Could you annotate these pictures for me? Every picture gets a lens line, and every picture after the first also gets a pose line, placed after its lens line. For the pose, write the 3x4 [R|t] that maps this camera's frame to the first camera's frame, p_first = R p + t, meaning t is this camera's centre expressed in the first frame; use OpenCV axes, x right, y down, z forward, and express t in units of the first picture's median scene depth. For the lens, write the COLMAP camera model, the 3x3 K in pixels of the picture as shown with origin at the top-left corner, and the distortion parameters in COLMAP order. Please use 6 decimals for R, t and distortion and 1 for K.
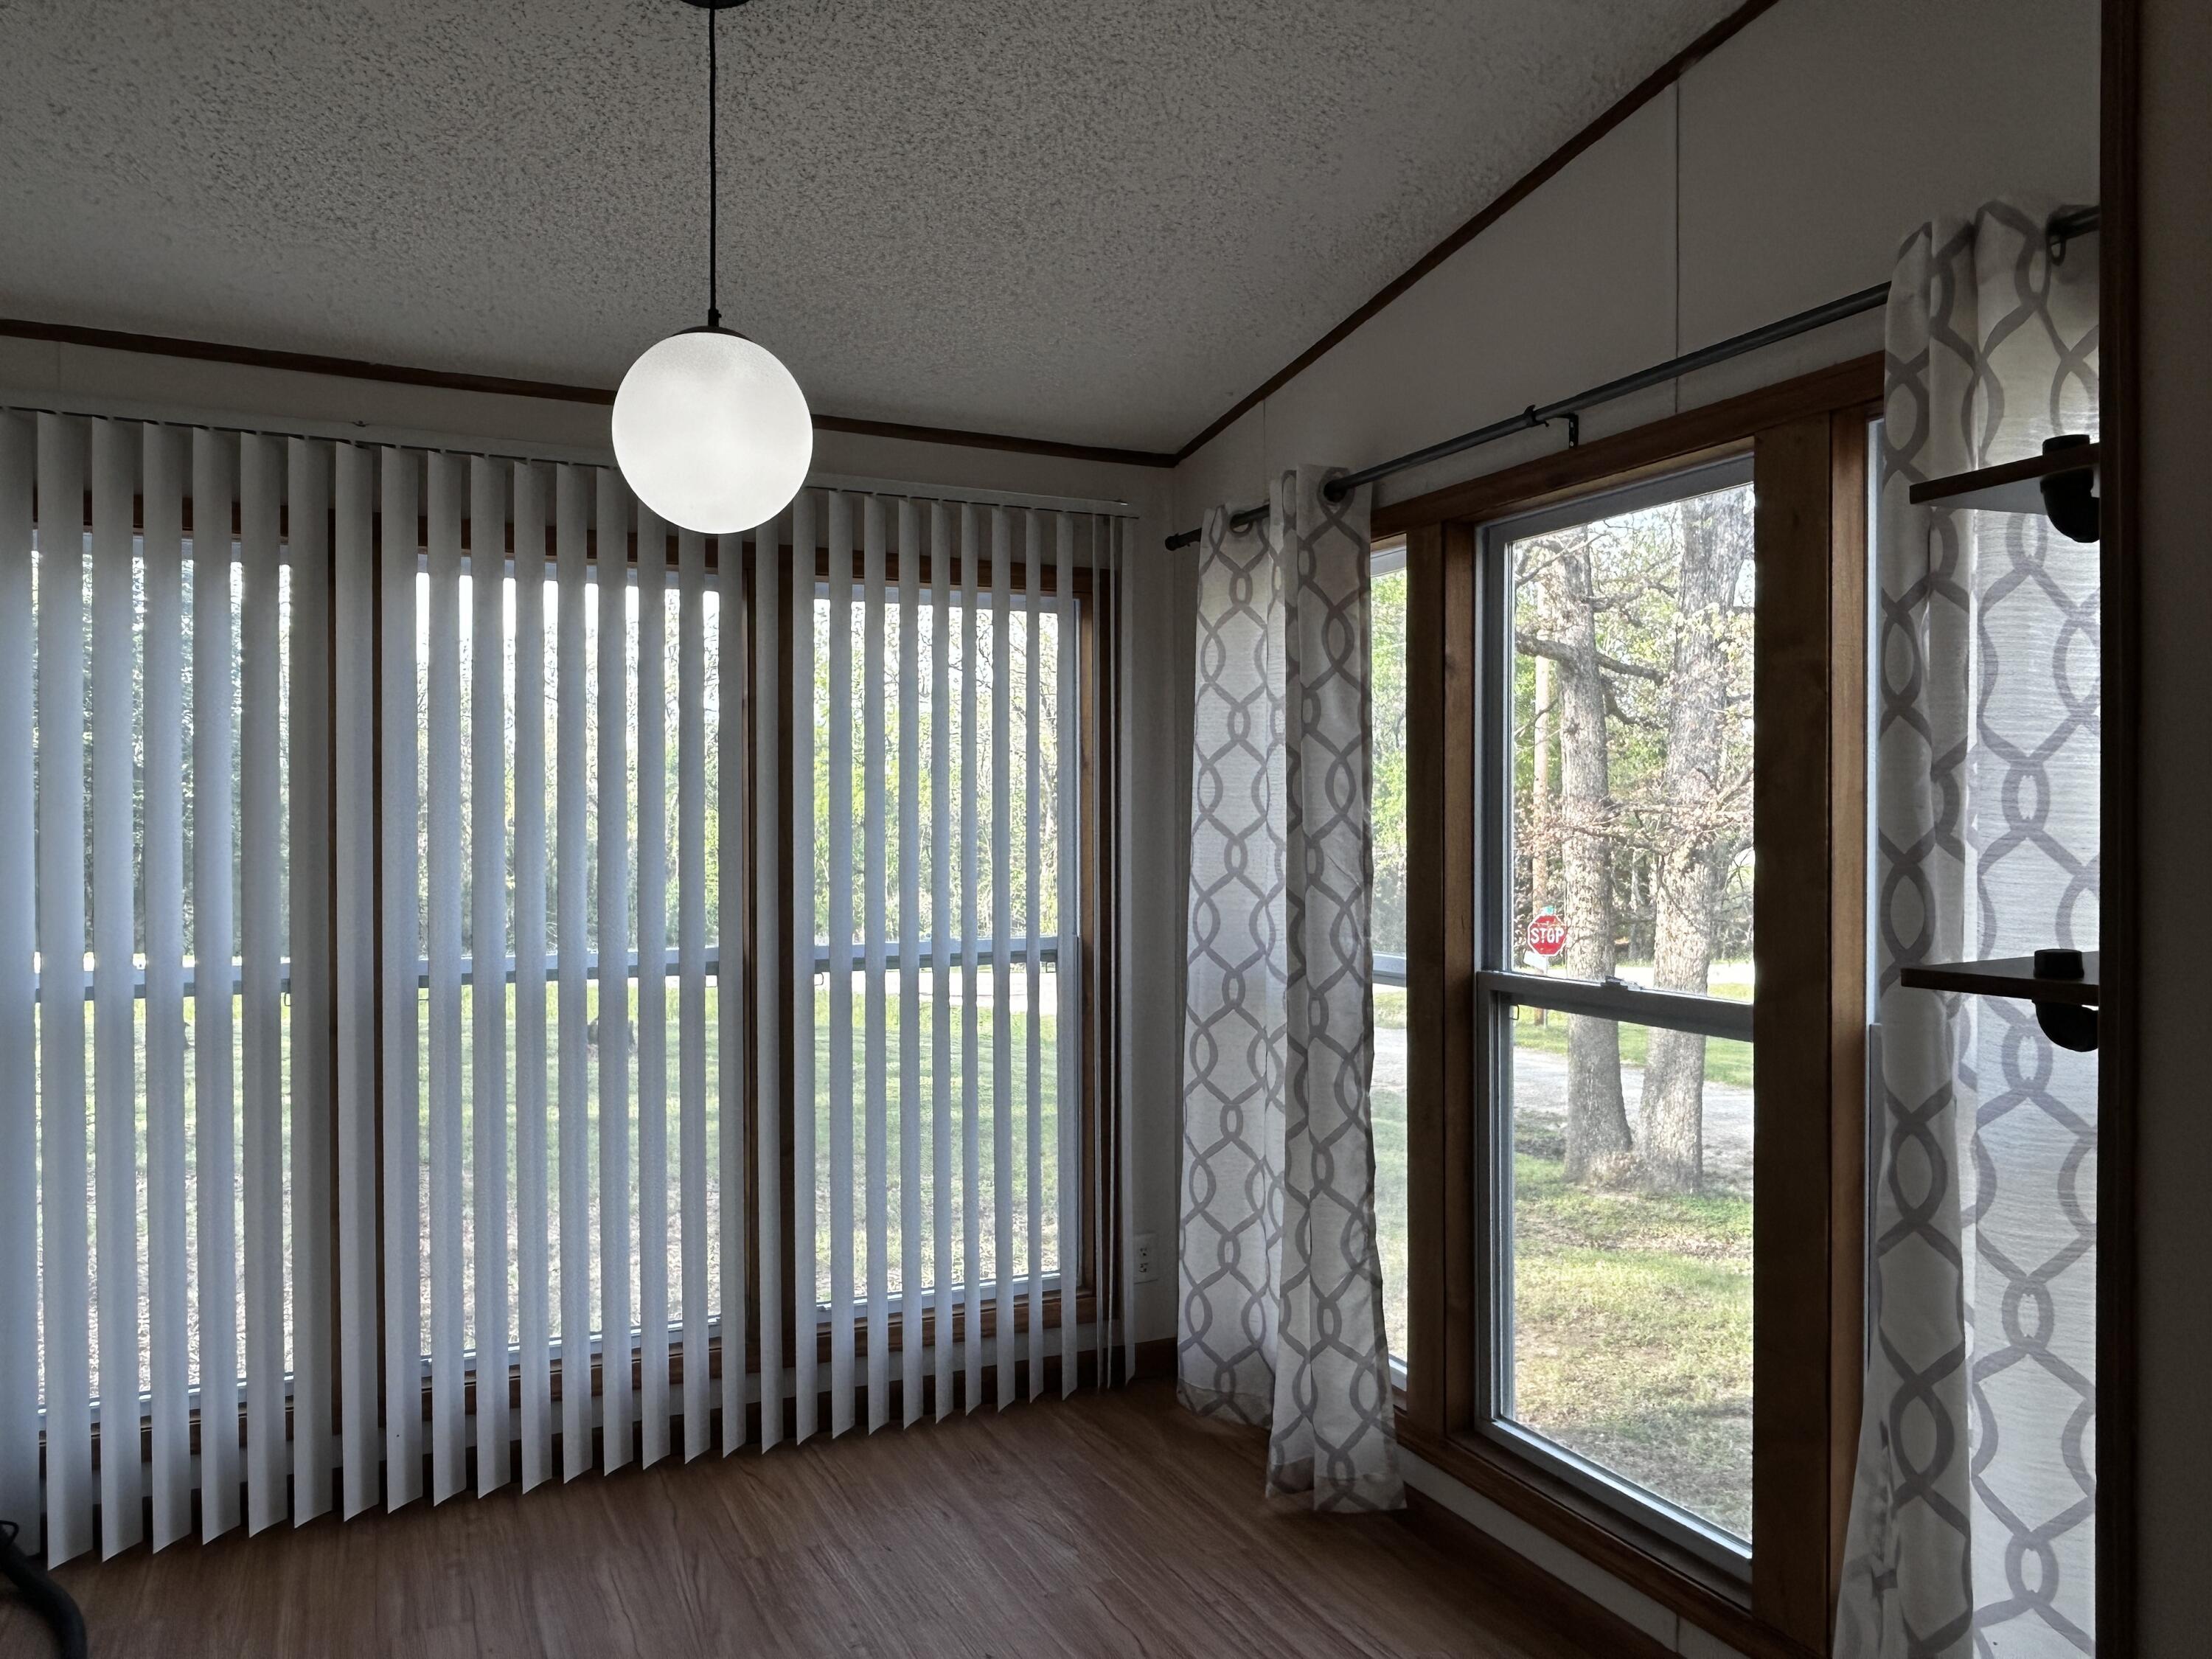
lens RADIAL K [[1554.0, 0, 1106.0], [0, 1554.0, 829.5], [0, 0, 1]] dist [0.001182, 0.000600]
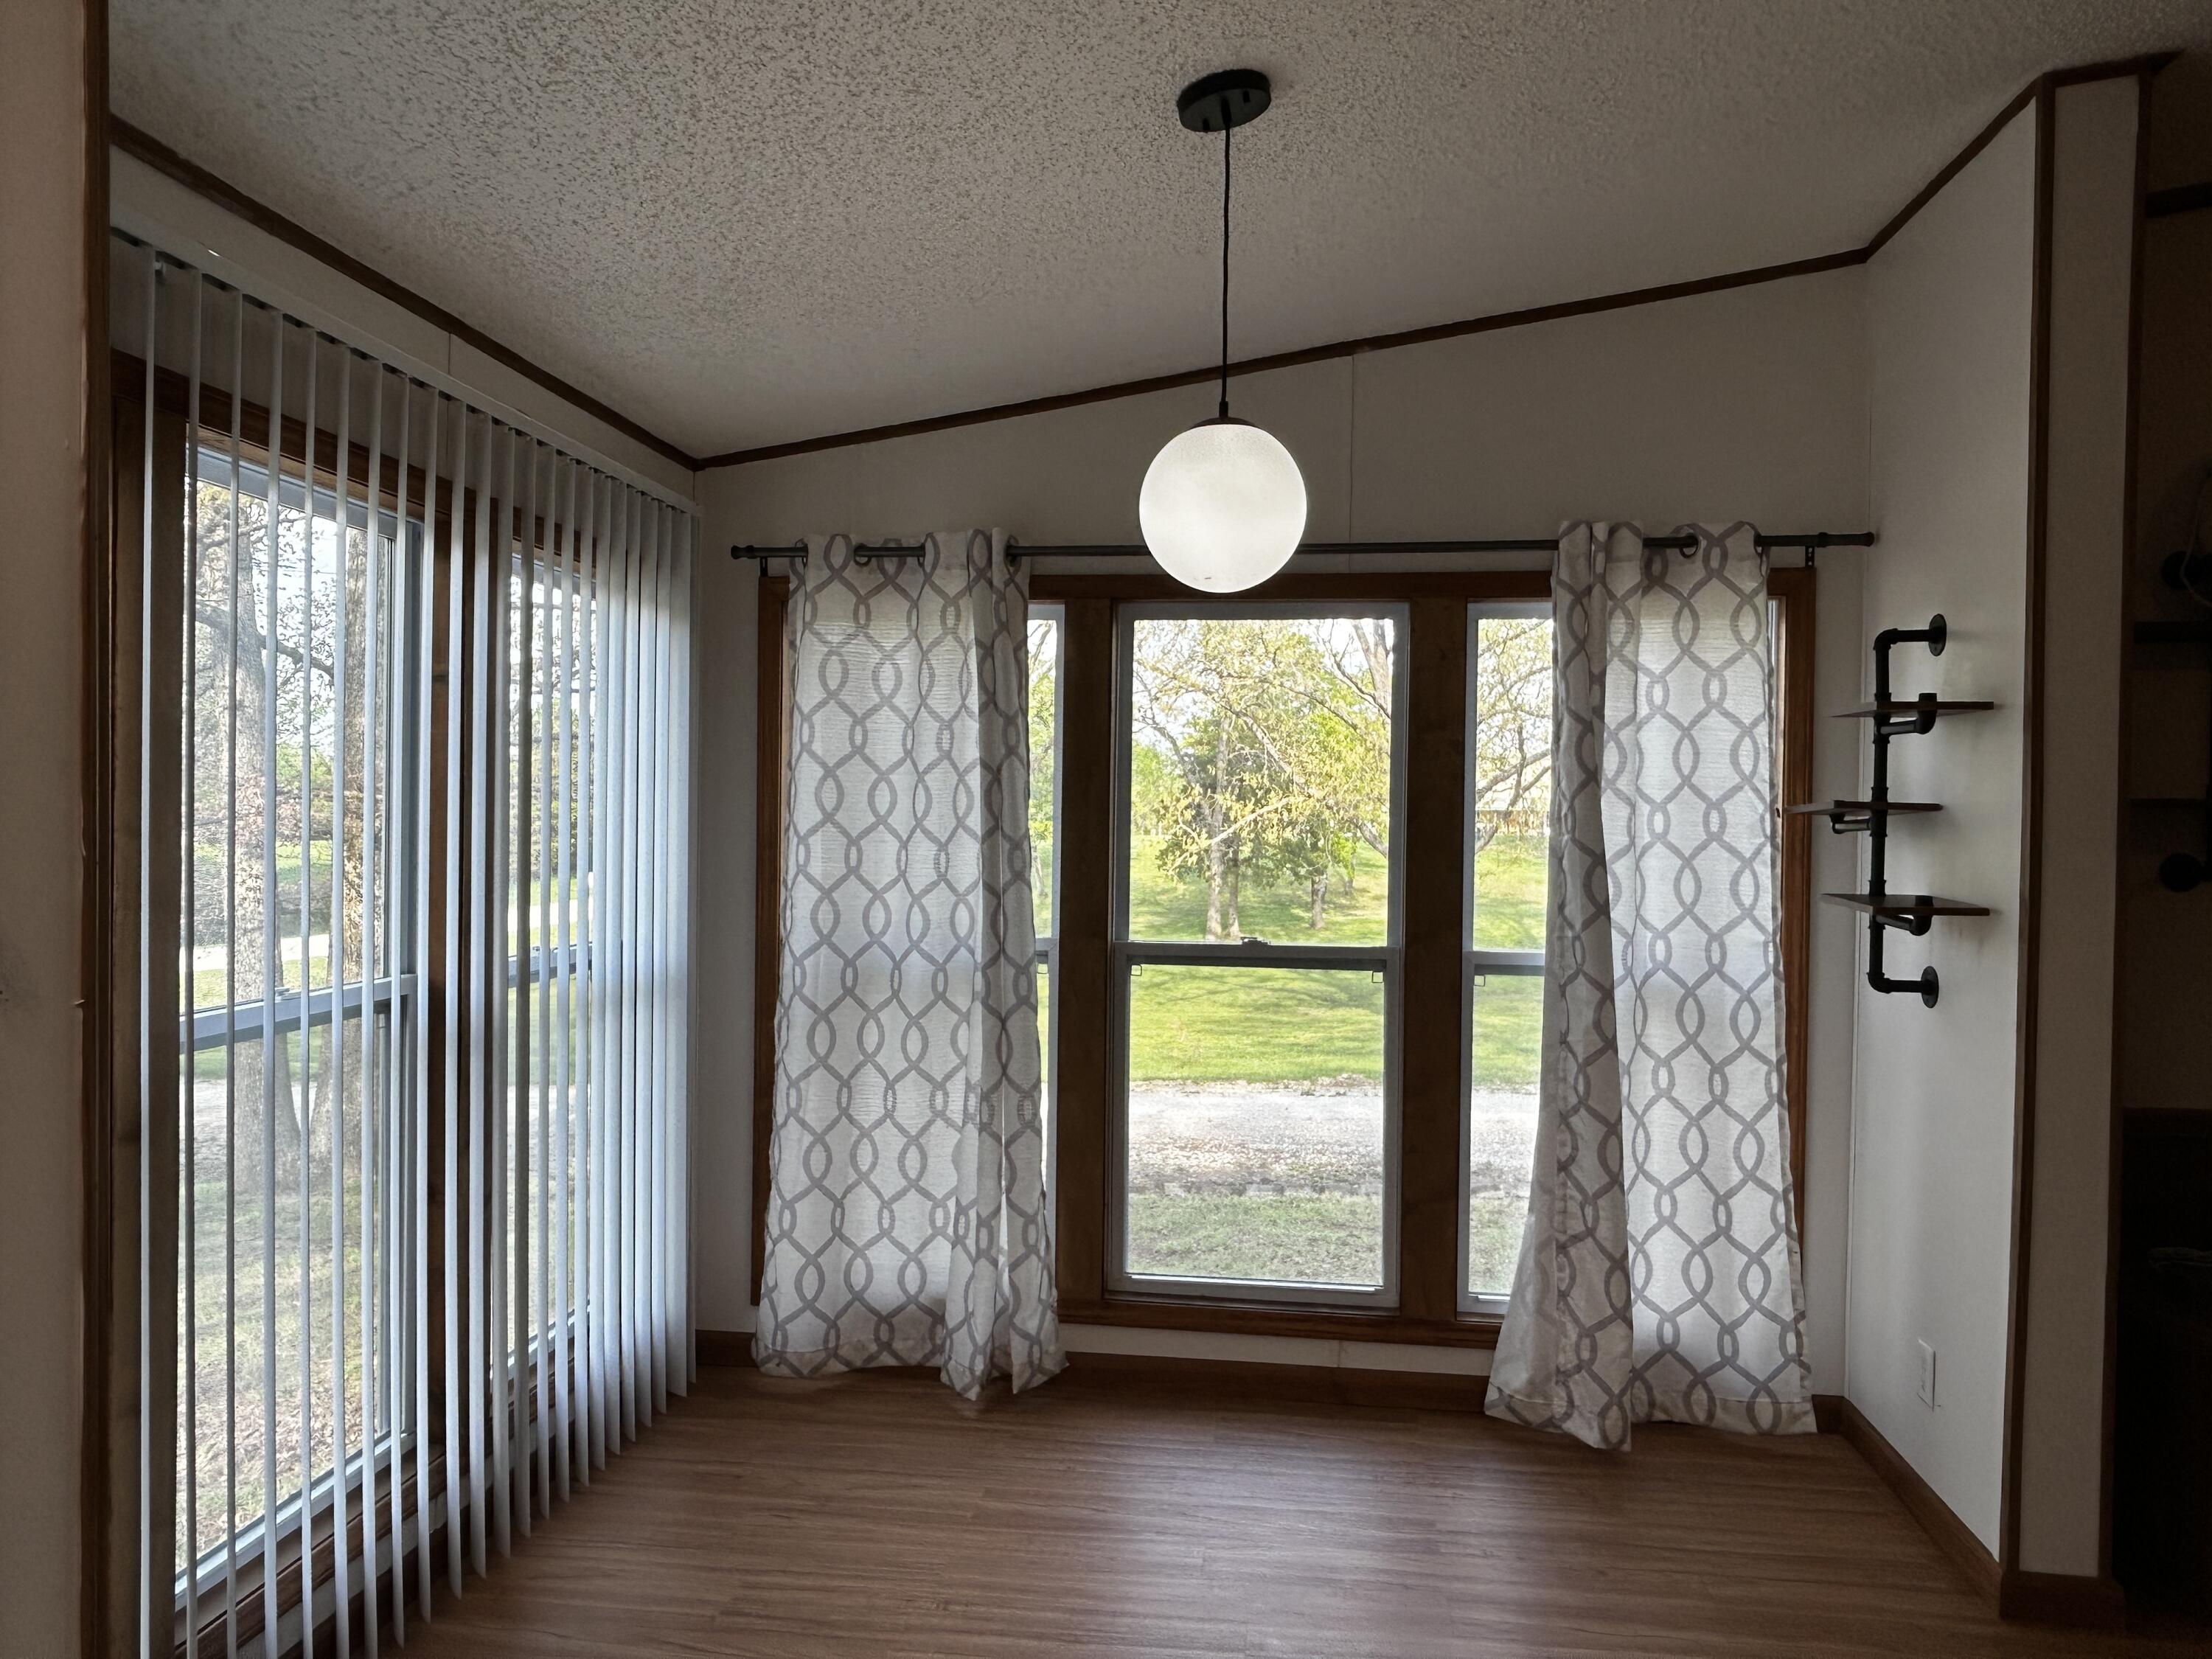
lens RADIAL K [[1554.0, 0, 1106.0], [0, 1554.0, 829.5], [0, 0, 1]] dist [0.001182, 0.000600]
pose [[0.545415, -0.000997, 0.838165, -0.831019], [-0.010636, 0.999911, 0.008111, -0.014509], [-0.838098, -0.013339, 0.545356, 0.279874]]
